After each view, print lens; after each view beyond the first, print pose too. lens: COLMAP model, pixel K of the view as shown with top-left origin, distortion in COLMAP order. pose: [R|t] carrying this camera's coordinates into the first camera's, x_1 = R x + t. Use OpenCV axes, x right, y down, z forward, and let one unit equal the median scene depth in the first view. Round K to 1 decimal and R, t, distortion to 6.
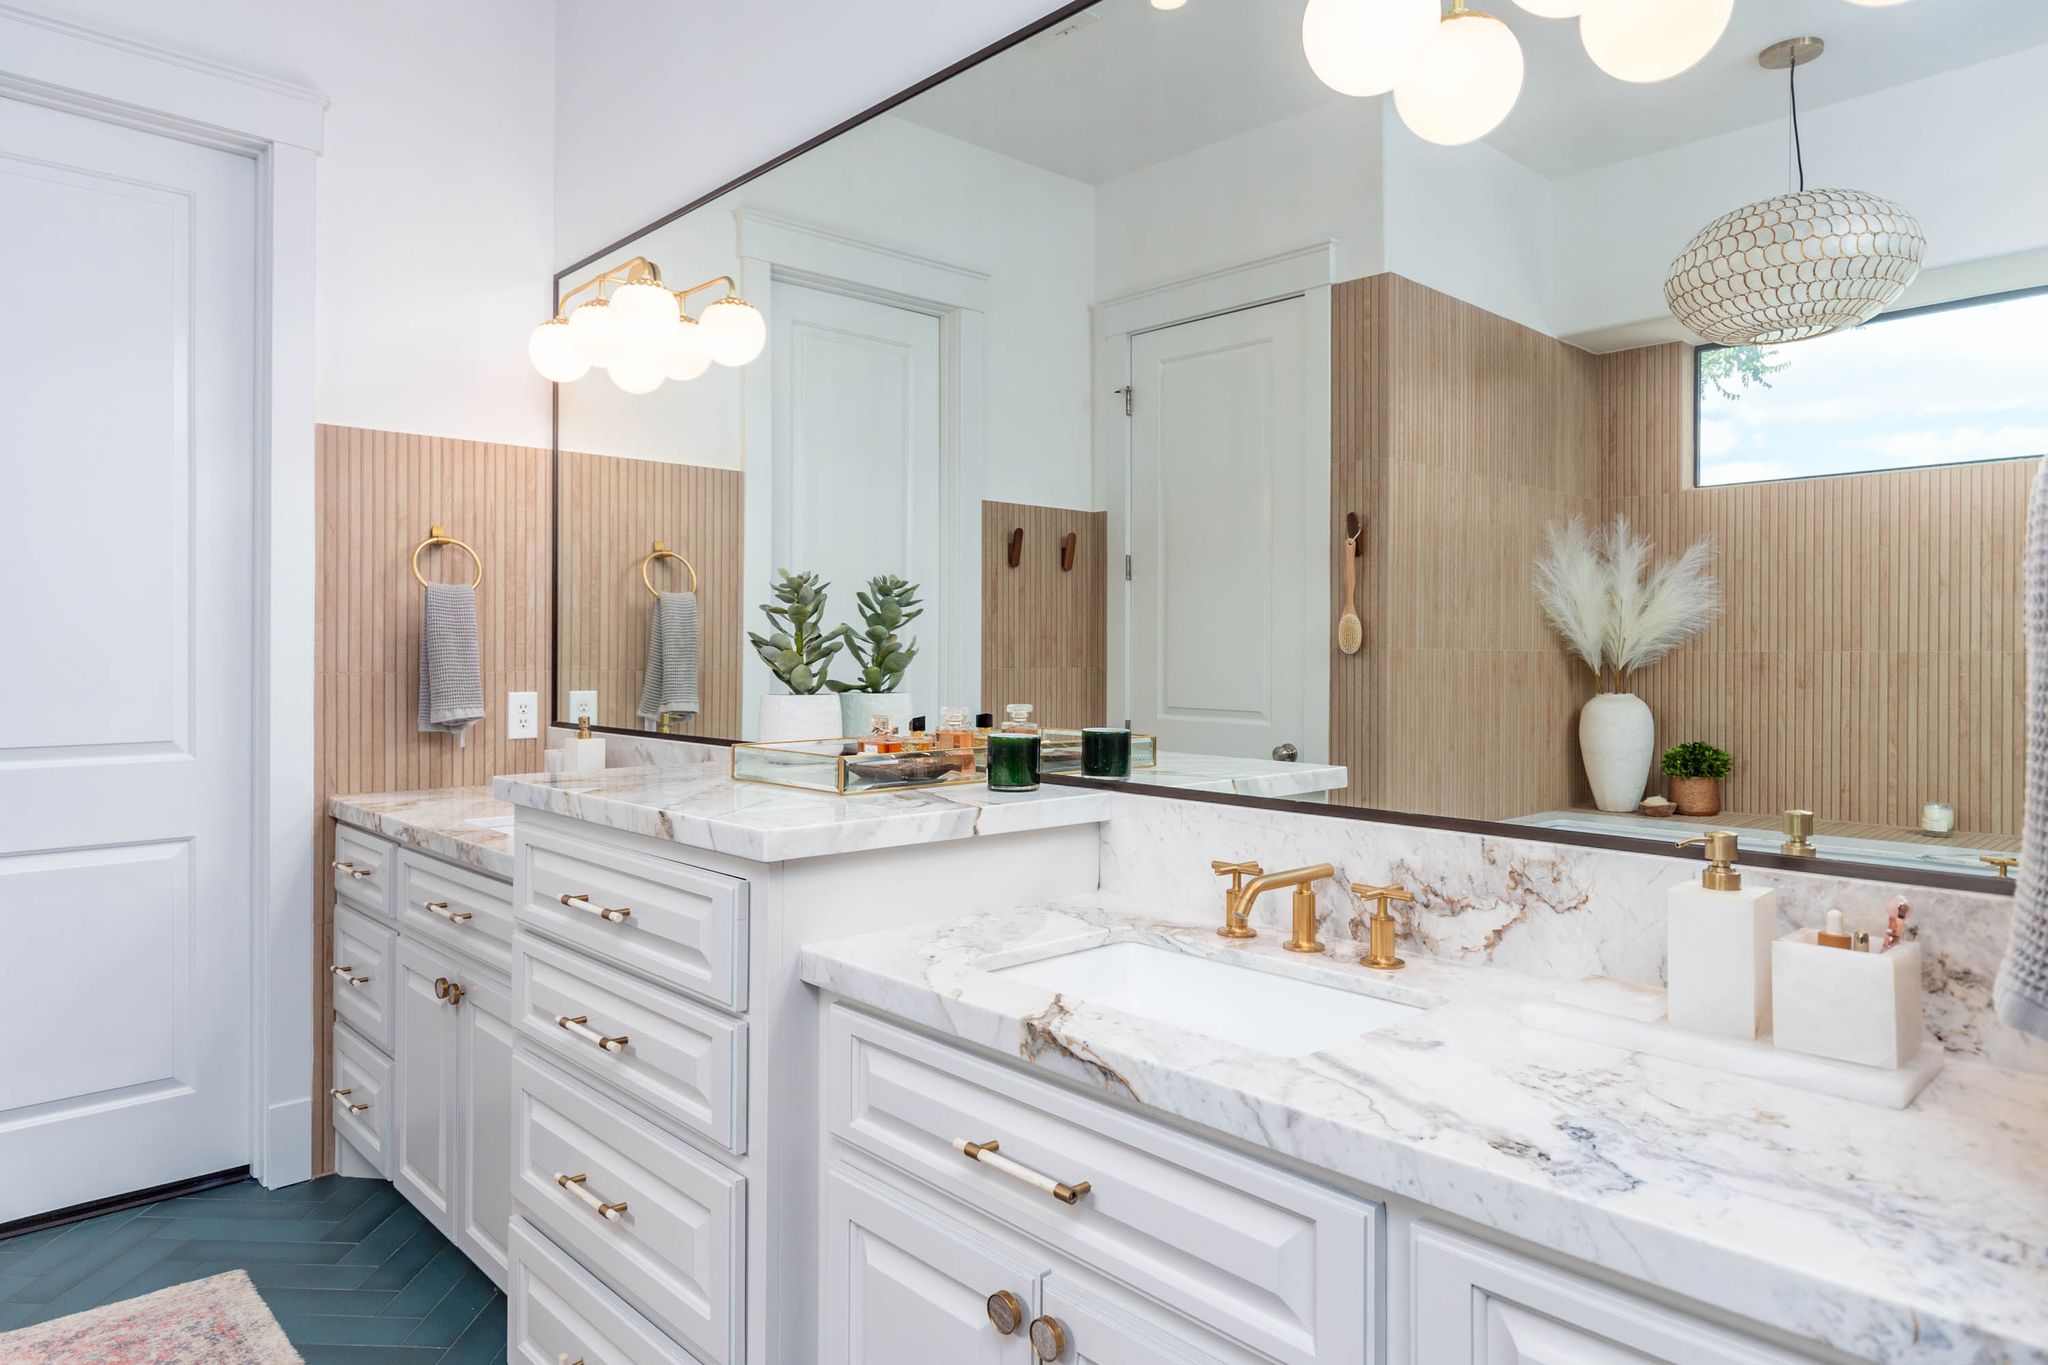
lens RADIAL K [[1260.3, 0, 981.6], [0, 1260.3, 641.5], [0, 0, 1]] dist [-0.001685, 0.001854]
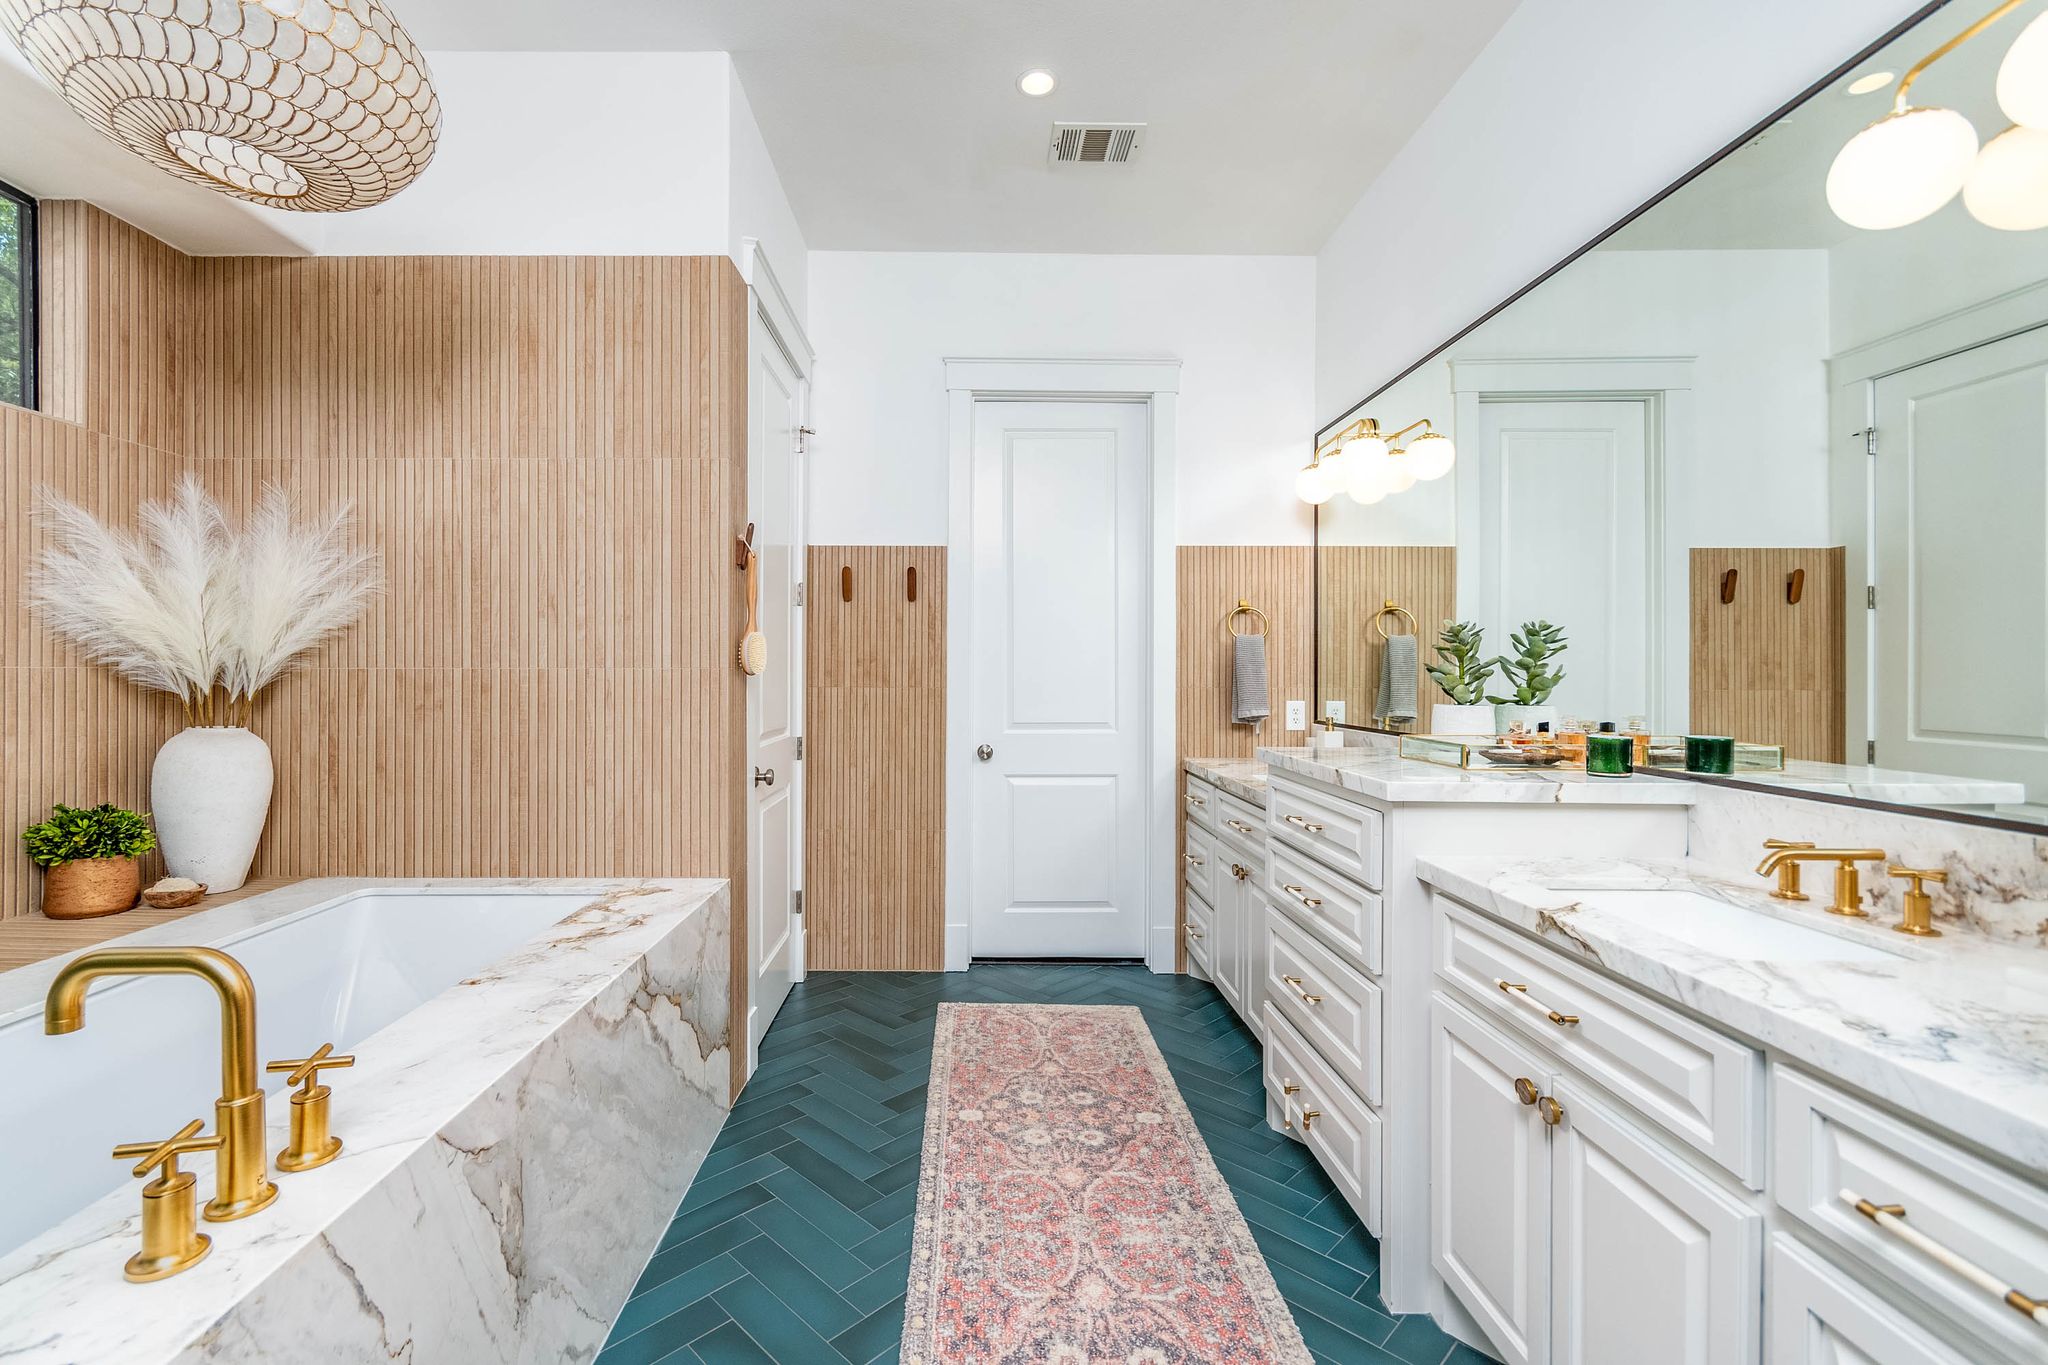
lens RADIAL K [[1260.3, 0, 1020.9], [0, 1260.3, 670.2], [0, 0, 1]] dist [-0.001685, 0.001854]
pose [[0.770342, -0.000780, -0.637630, 0.422195], [0.003244, 0.999991, 0.002696, -0.004387], [0.637622, -0.004145, 0.770338, -0.489701]]
